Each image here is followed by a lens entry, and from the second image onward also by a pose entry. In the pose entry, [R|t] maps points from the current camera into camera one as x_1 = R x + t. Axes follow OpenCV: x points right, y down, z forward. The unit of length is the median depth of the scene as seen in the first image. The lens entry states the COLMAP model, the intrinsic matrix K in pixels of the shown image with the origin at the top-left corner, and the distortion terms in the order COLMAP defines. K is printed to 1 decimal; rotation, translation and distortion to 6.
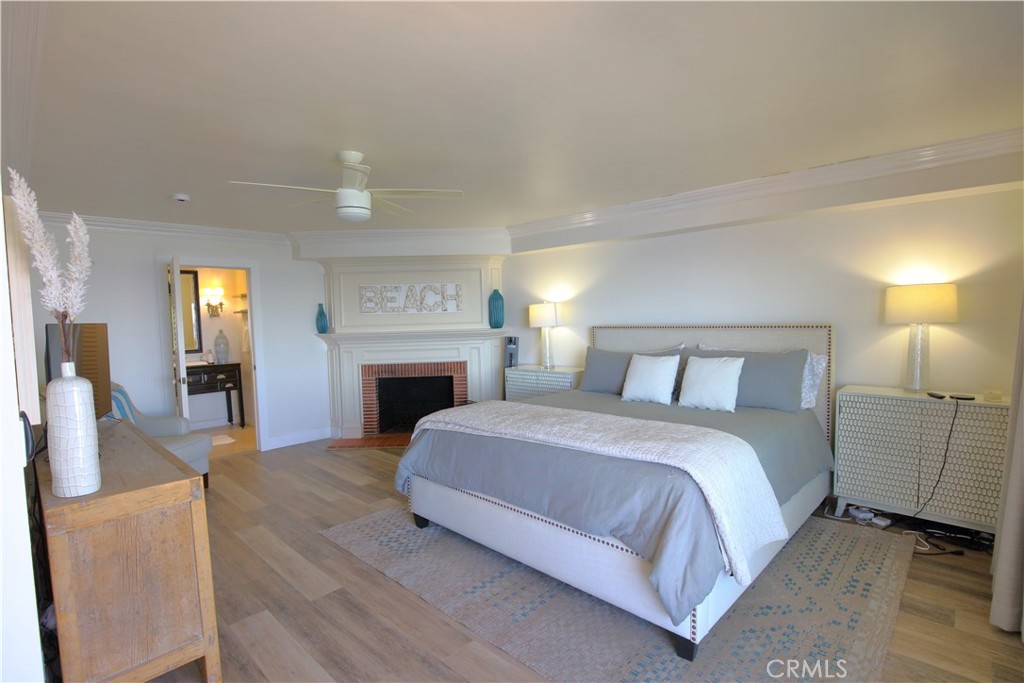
lens RADIAL K [[494.9, 0, 511.9], [0, 494.9, 342.3], [0, 0, 1]] dist [-0.013574, -0.000042]
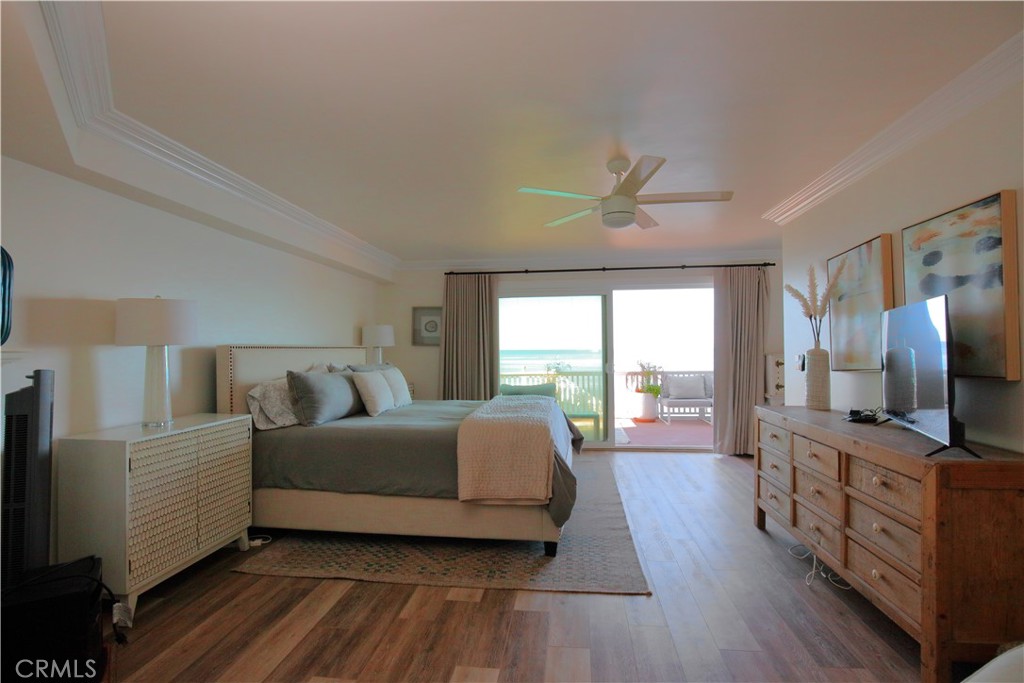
lens RADIAL K [[494.9, 0, 513.1], [0, 494.9, 348.2], [0, 0, 1]] dist [-0.013574, -0.000042]
pose [[-0.598534, 0.033537, 0.800395, -0.503525], [0.064359, 0.997907, 0.006315, -0.006466], [-0.798508, 0.055292, -0.599440, 0.911666]]
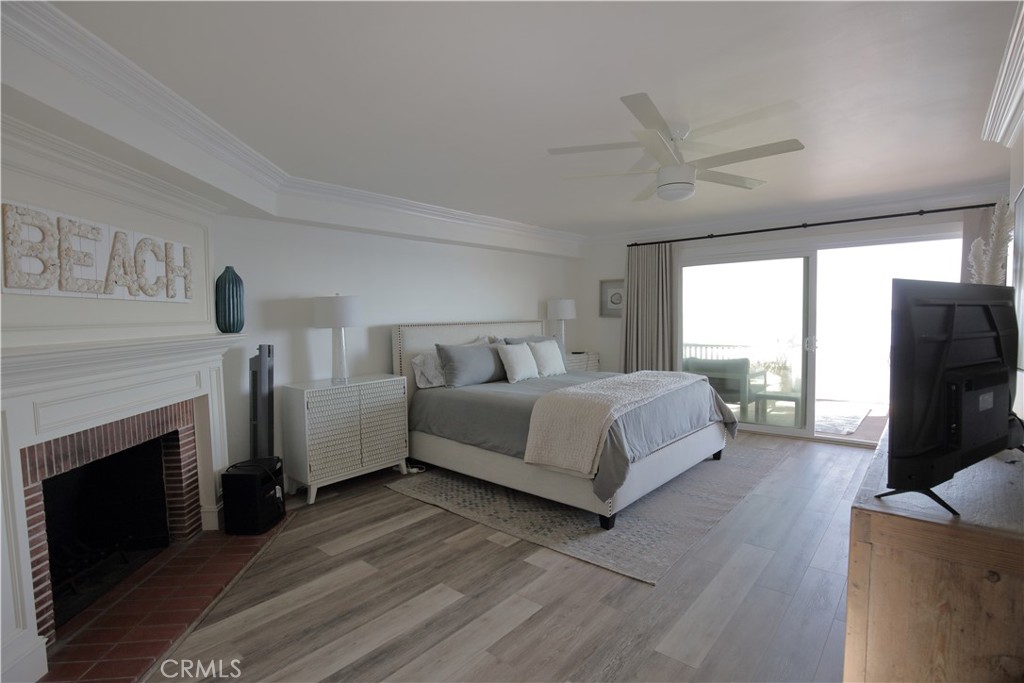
lens RADIAL K [[494.9, 0, 512.5], [0, 494.9, 343.6], [0, 0, 1]] dist [-0.013574, -0.000042]
pose [[-0.051079, -0.030870, 0.998217, -0.636148], [0.069497, 0.996989, 0.034389, -0.011812], [-0.996274, 0.071130, -0.048780, 0.695928]]
